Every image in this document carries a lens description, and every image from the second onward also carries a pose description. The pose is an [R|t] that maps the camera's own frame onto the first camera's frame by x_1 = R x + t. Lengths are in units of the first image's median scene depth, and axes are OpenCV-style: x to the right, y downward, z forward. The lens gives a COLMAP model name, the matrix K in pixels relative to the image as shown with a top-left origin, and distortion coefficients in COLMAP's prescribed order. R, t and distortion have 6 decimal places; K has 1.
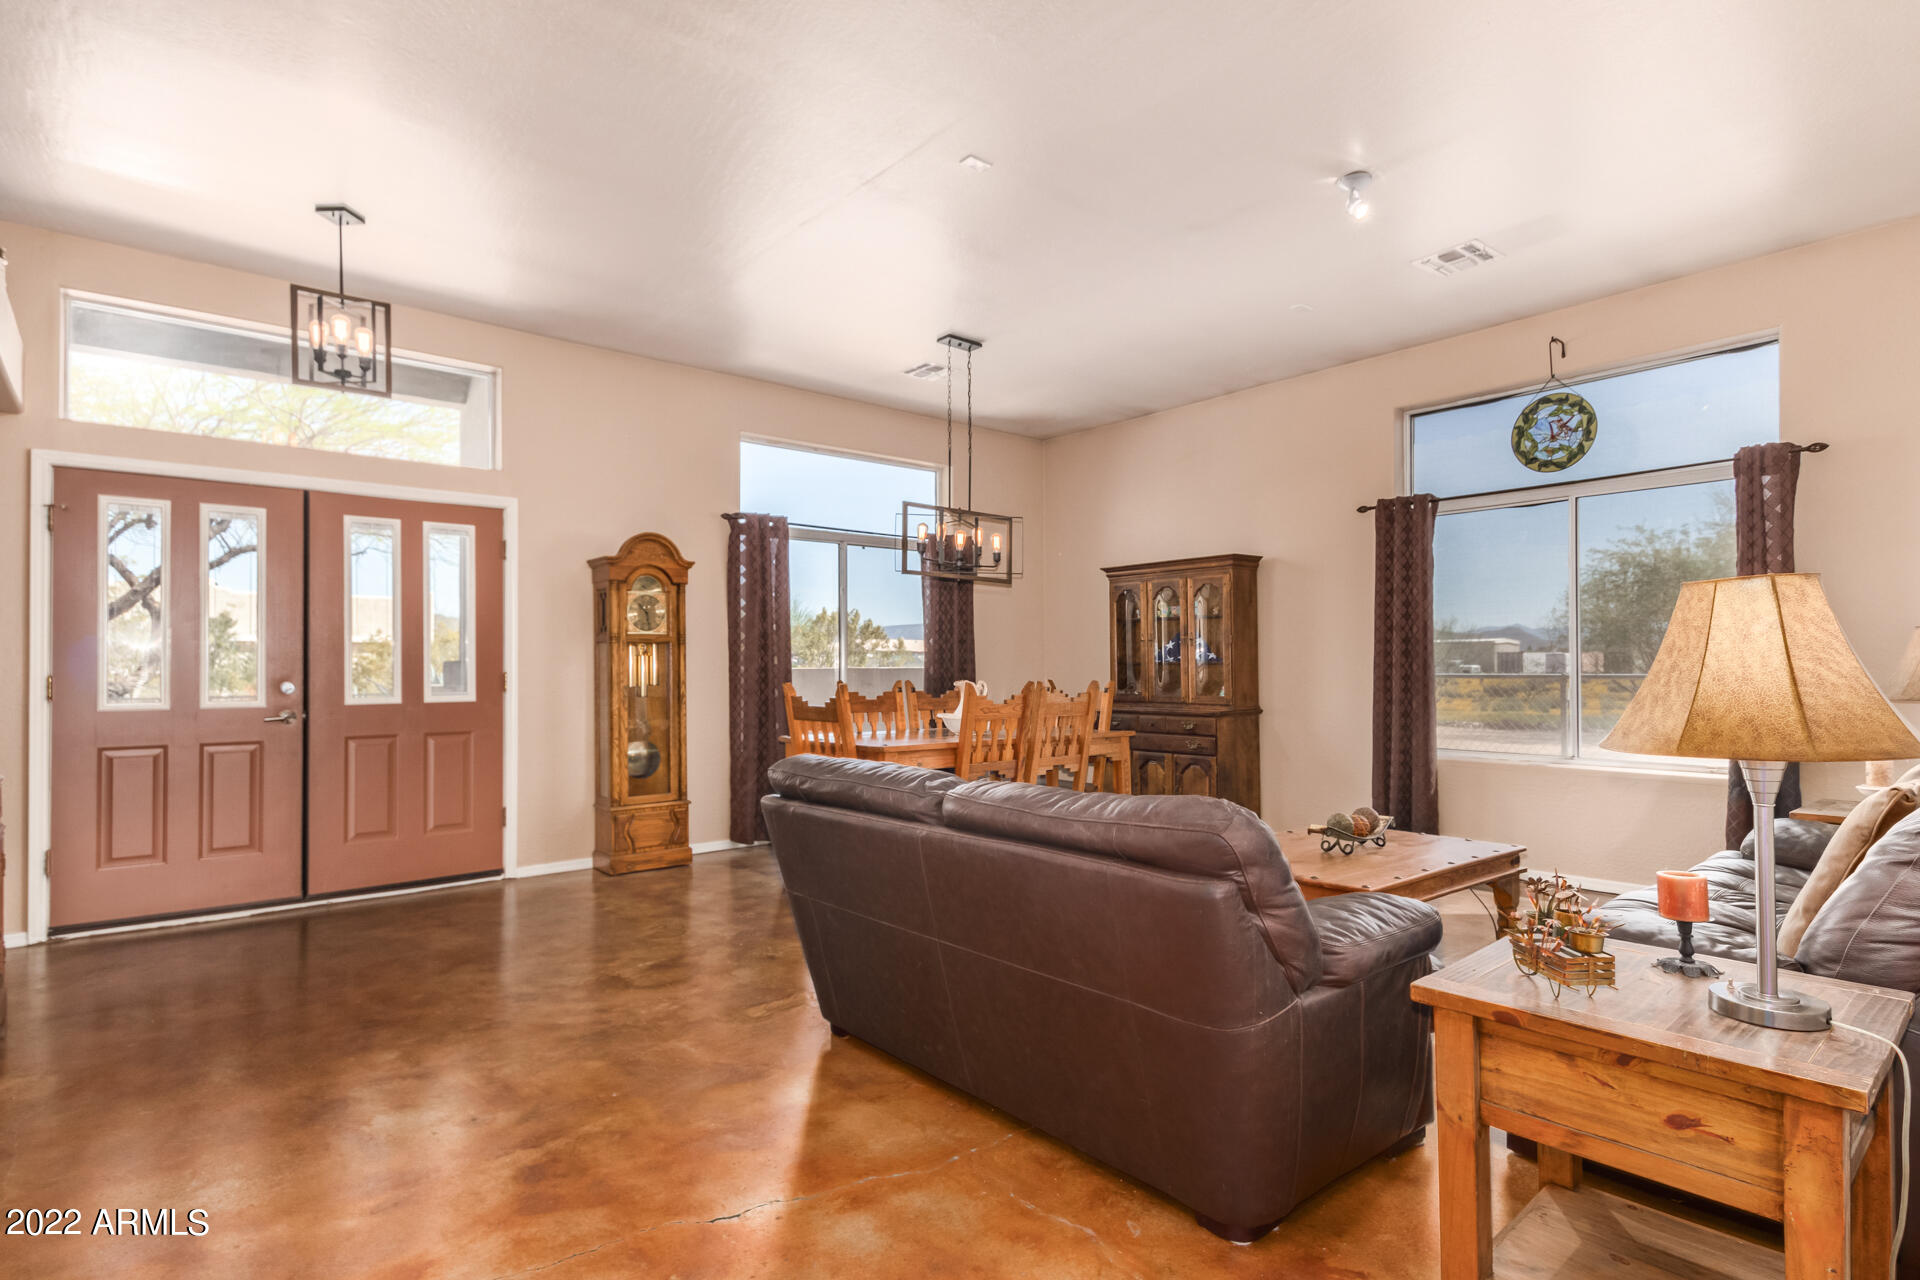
lens RADIAL K [[963.9, 0, 954.3], [0, 963.9, 654.5], [0, 0, 1]] dist [0.029082, -0.013251]
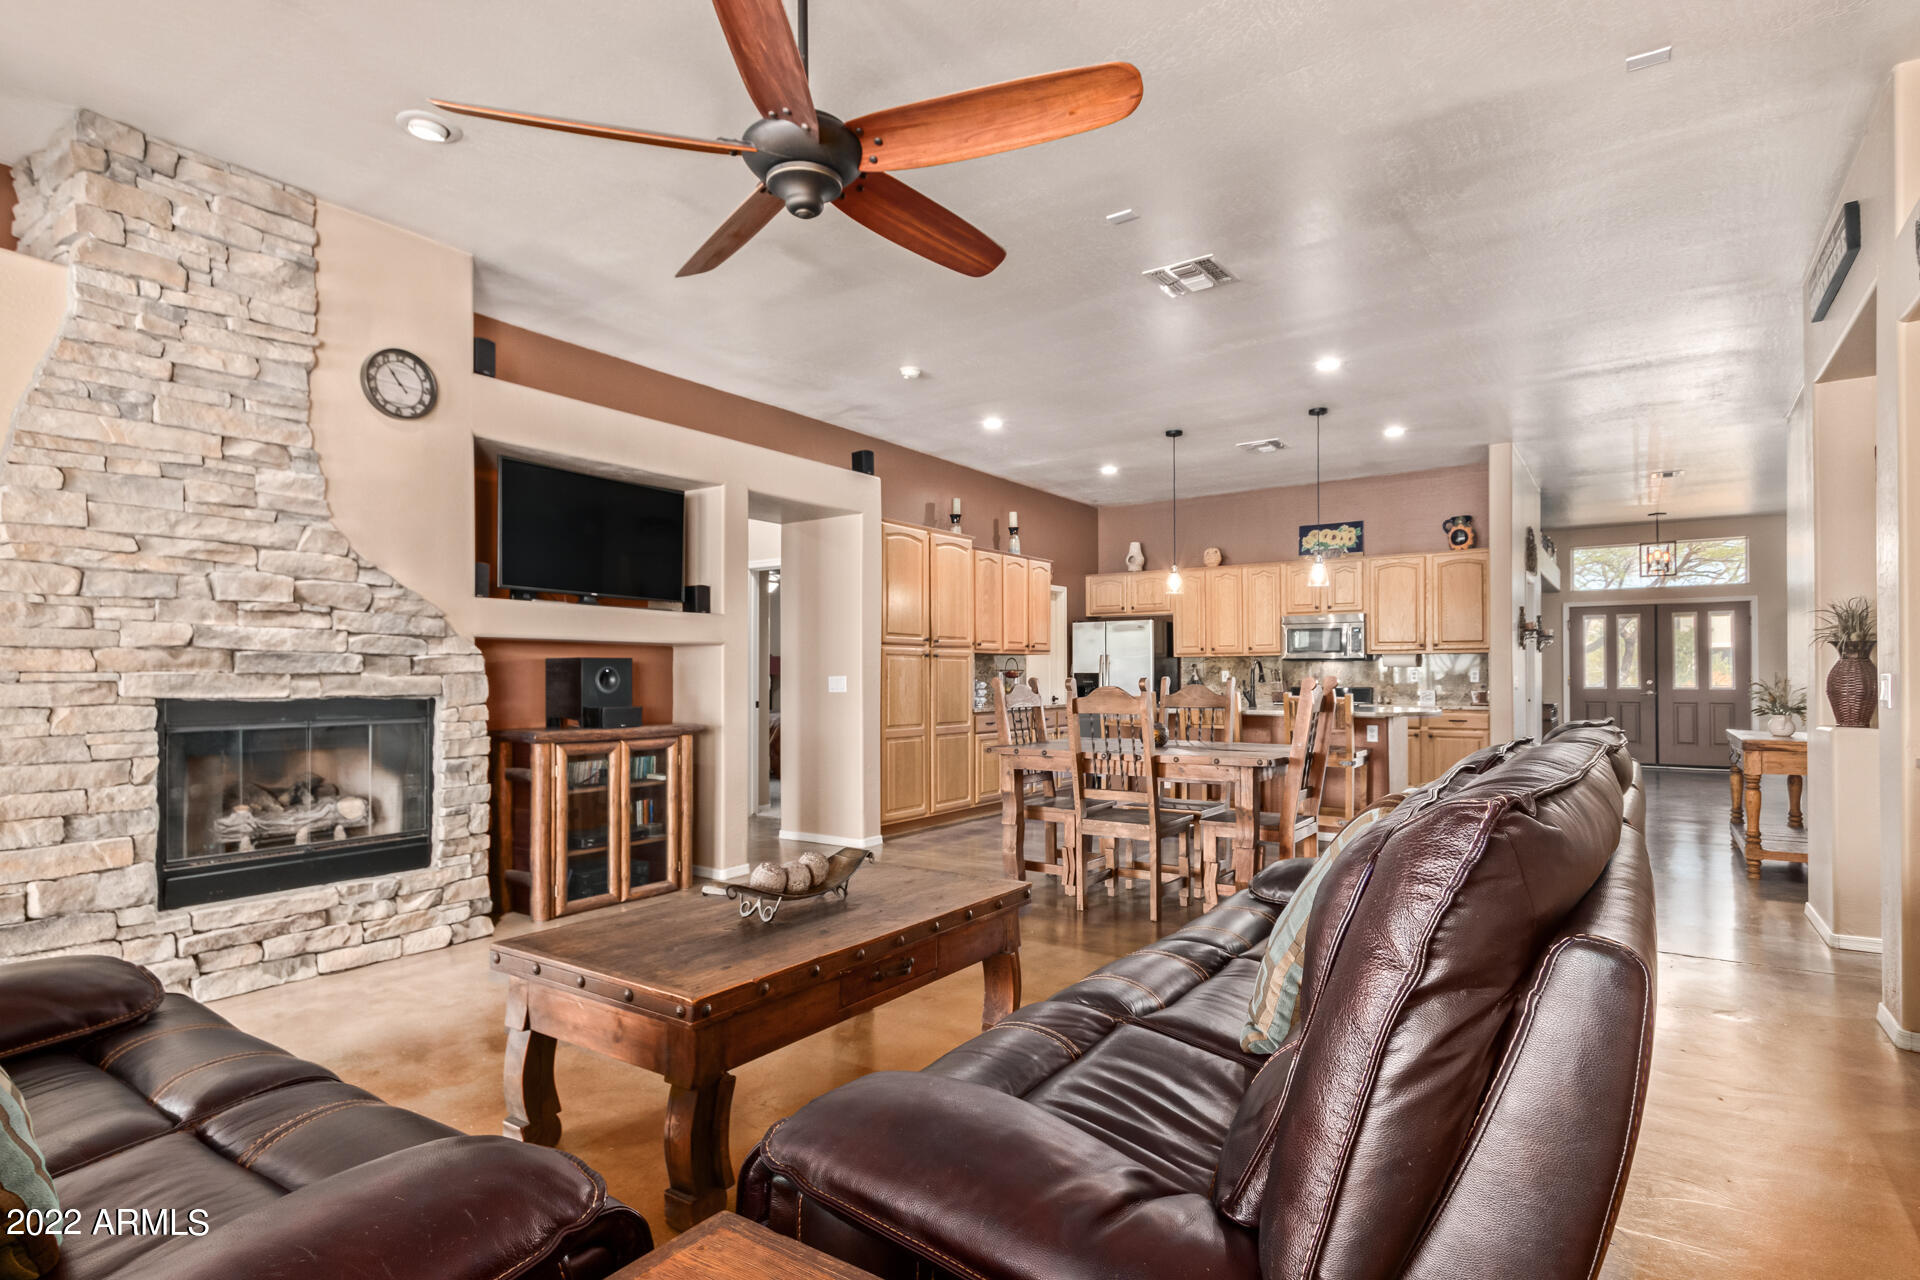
lens RADIAL K [[990.9, 0, 956.9], [0, 990.9, 655.4], [0, 0, 1]] dist [0.034798, -0.012832]
pose [[0.264262, -0.014679, -0.964339, 1.277981], [0.014943, 0.999826, -0.011124, -0.031811], [0.964335, -0.011470, 0.264435, -1.345129]]
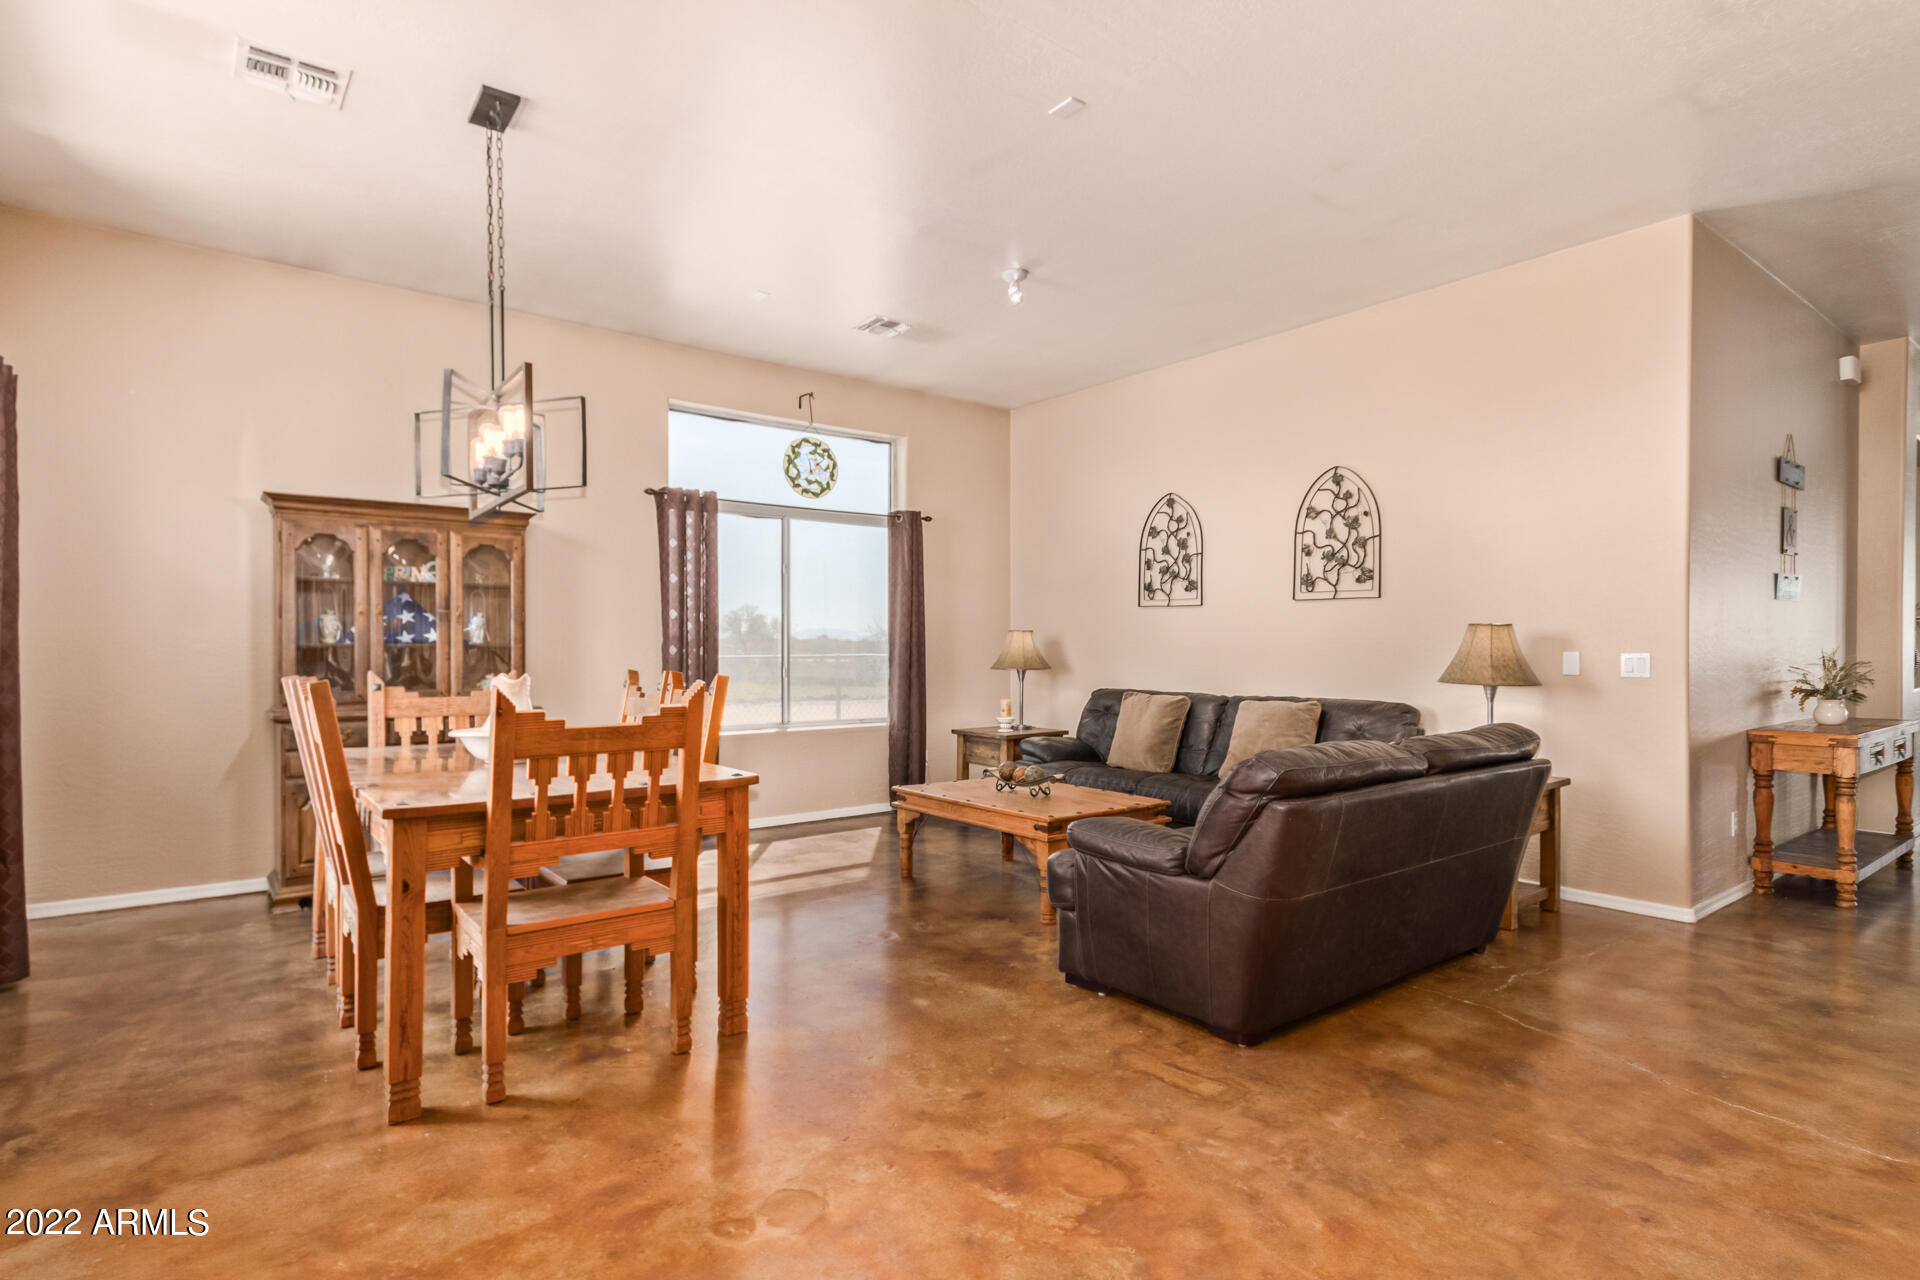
lens RADIAL K [[963.9, 0, 954.3], [0, 963.9, 654.5], [0, 0, 1]] dist [0.029082, -0.013251]
pose [[0.047142, -0.006226, 0.998869, -0.646392], [-0.015591, 0.999854, 0.006968, 0.005724], [-0.998767, -0.015902, 0.047038, 0.750864]]
